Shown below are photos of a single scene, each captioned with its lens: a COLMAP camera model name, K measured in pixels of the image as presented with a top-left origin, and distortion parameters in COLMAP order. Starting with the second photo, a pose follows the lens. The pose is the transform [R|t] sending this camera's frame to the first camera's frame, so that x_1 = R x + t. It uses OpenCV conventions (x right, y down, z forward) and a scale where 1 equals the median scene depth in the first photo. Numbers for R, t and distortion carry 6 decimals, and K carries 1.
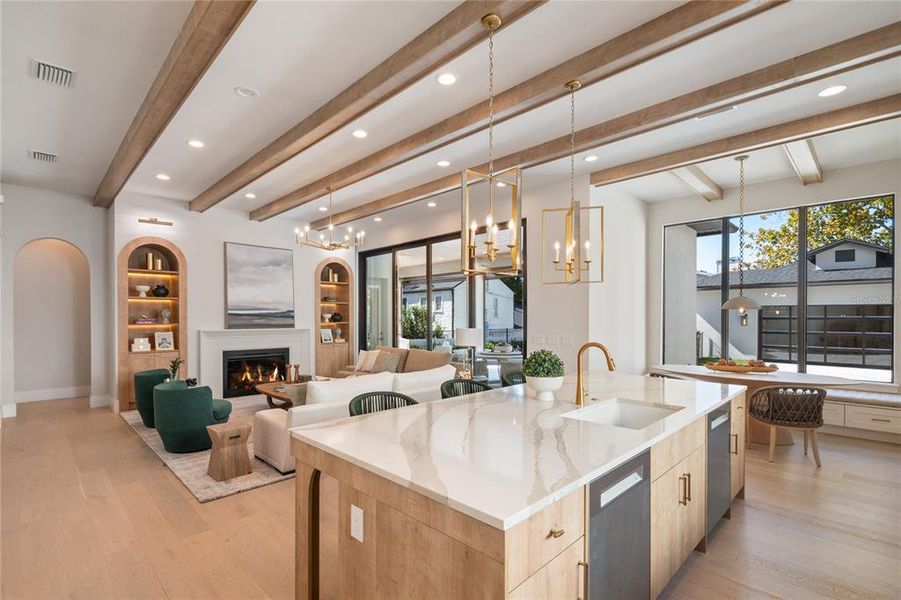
lens RADIAL K [[419.0, 0, 445.7], [0, 419.0, 324.1], [0, 0, 1]] dist [0.001720, 0.000051]
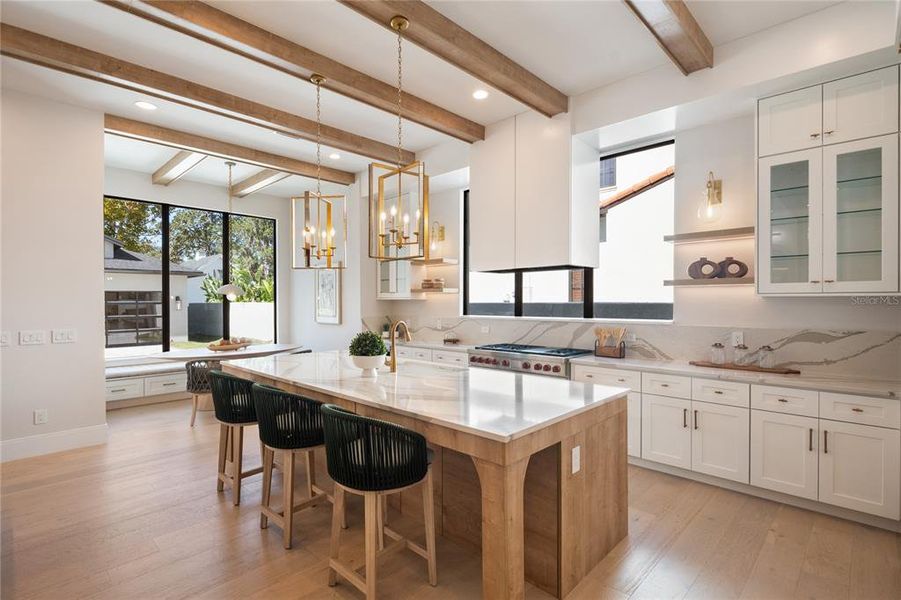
lens RADIAL K [[439.5, 0, 419.1], [0, 439.5, 300.4], [0, 0, 1]] dist [-0.002238, -0.000031]
pose [[0.010355, 0.004741, 0.999935, -0.502115], [0.021266, 0.999762, -0.004961, -0.001363], [-0.999720, 0.021316, 0.010252, 0.474138]]
